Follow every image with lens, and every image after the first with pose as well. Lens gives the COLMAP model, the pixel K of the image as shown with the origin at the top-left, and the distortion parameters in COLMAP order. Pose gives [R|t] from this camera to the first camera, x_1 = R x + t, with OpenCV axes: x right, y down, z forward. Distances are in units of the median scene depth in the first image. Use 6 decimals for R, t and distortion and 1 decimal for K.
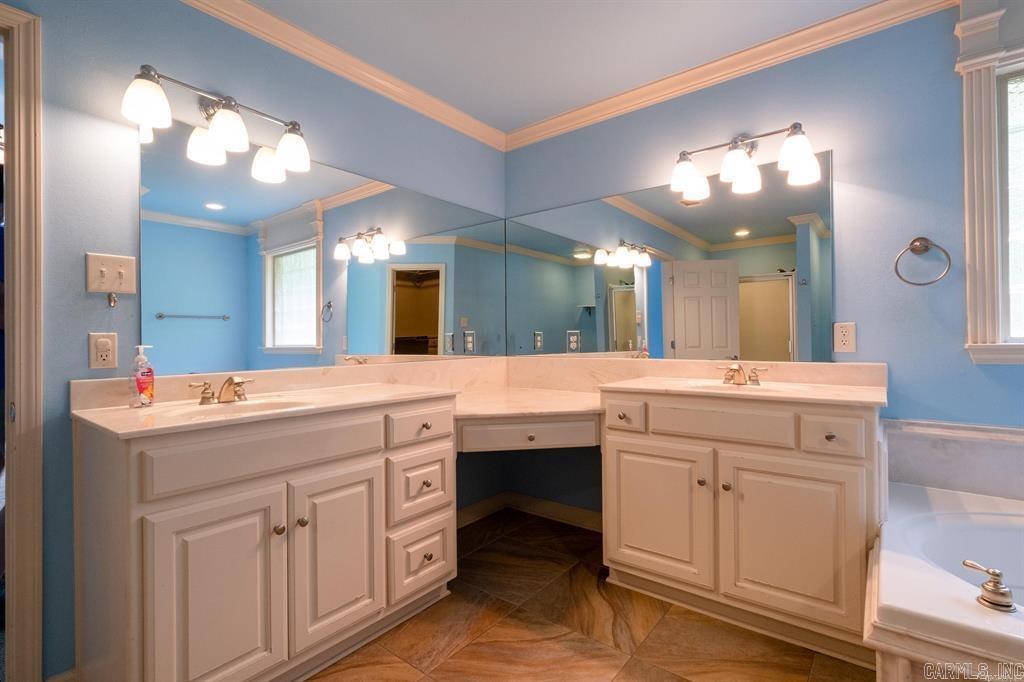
lens RADIAL K [[464.2, 0, 512.0], [0, 464.2, 341.0], [0, 0, 1]] dist [0.001401, -0.000114]
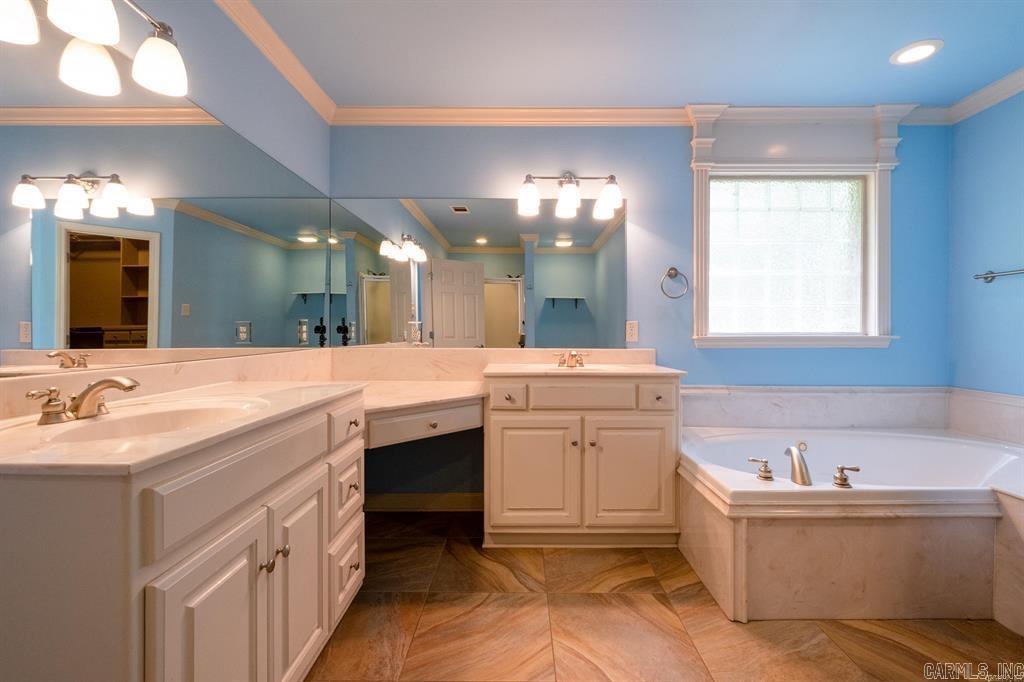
lens RADIAL K [[460.0, 0, 508.7], [0, 460.0, 337.9], [0, 0, 1]] dist [-0.000216, -0.000459]
pose [[0.795734, 0.003278, 0.605637, -0.469457], [-0.008157, 0.999953, 0.005305, 0.008709], [-0.605591, -0.009161, 0.795723, 0.099376]]
